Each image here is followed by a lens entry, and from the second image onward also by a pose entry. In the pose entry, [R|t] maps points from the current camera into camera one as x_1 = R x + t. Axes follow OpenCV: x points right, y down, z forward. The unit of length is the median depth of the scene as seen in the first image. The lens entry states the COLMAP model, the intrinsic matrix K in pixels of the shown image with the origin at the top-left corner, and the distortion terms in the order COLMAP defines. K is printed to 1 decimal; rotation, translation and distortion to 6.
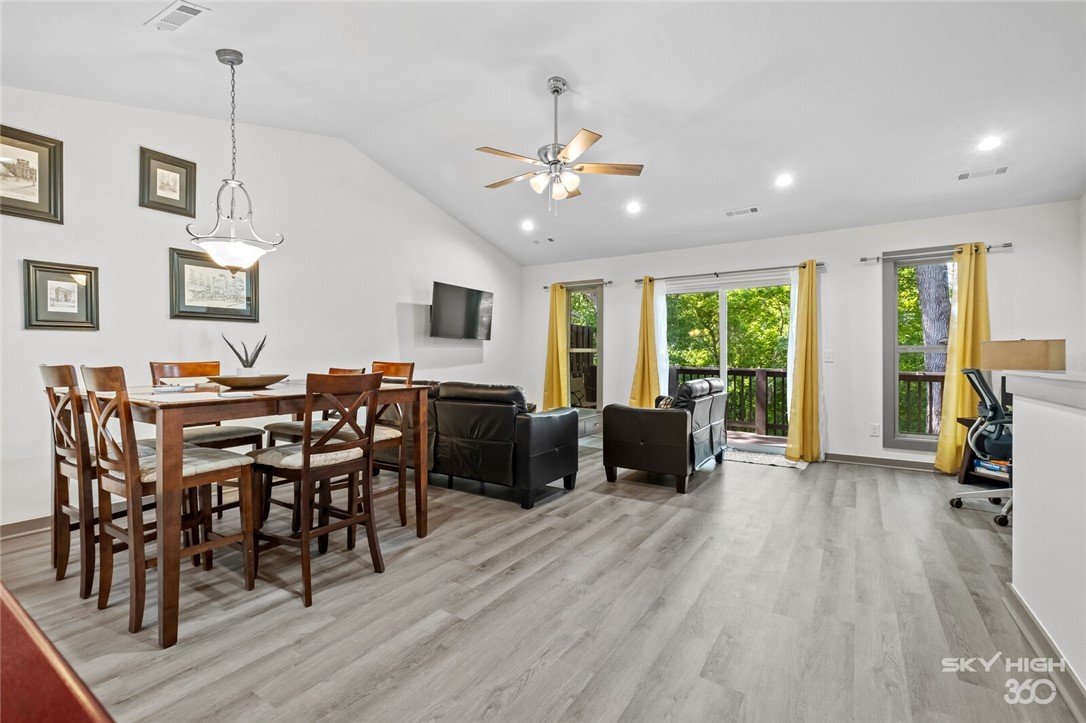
lens RADIAL K [[472.7, 0, 544.0], [0, 472.7, 360.7], [0, 0, 1]] dist [-0.000830, 0.000114]
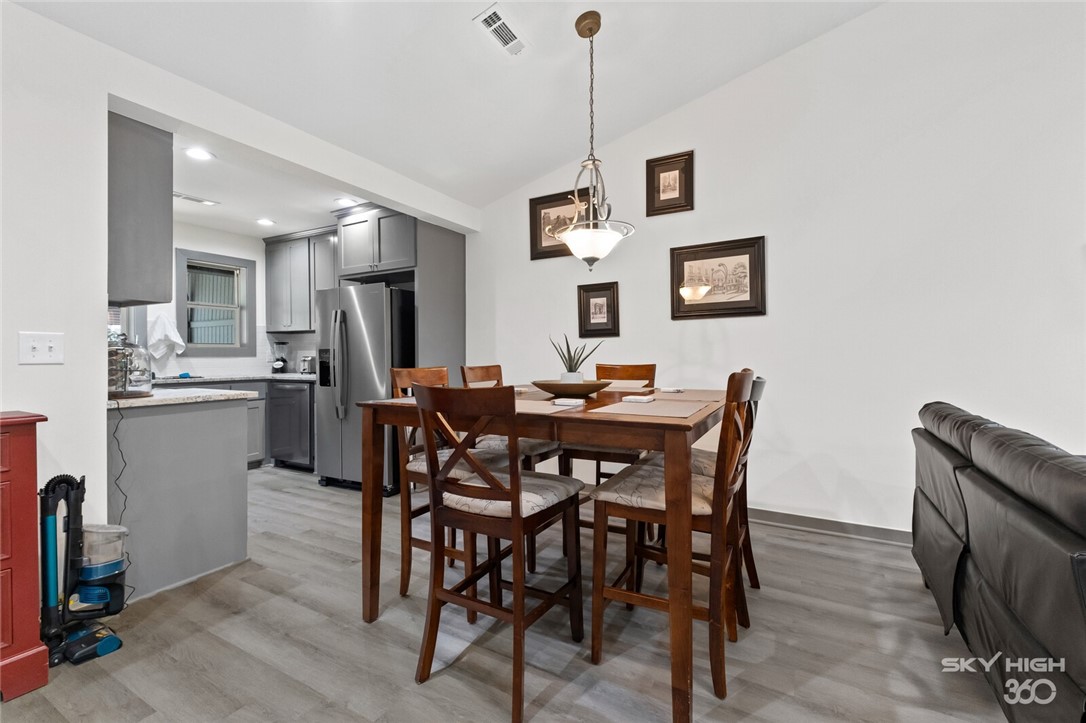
lens RADIAL K [[472.7, 0, 544.2], [0, 472.7, 351.7], [0, 0, 1]] dist [-0.000830, 0.000114]
pose [[0.060042, -0.014126, -0.998096, 0.196738], [-0.005944, 0.999877, -0.014509, -0.008639], [0.998178, 0.006804, 0.059951, 0.768216]]
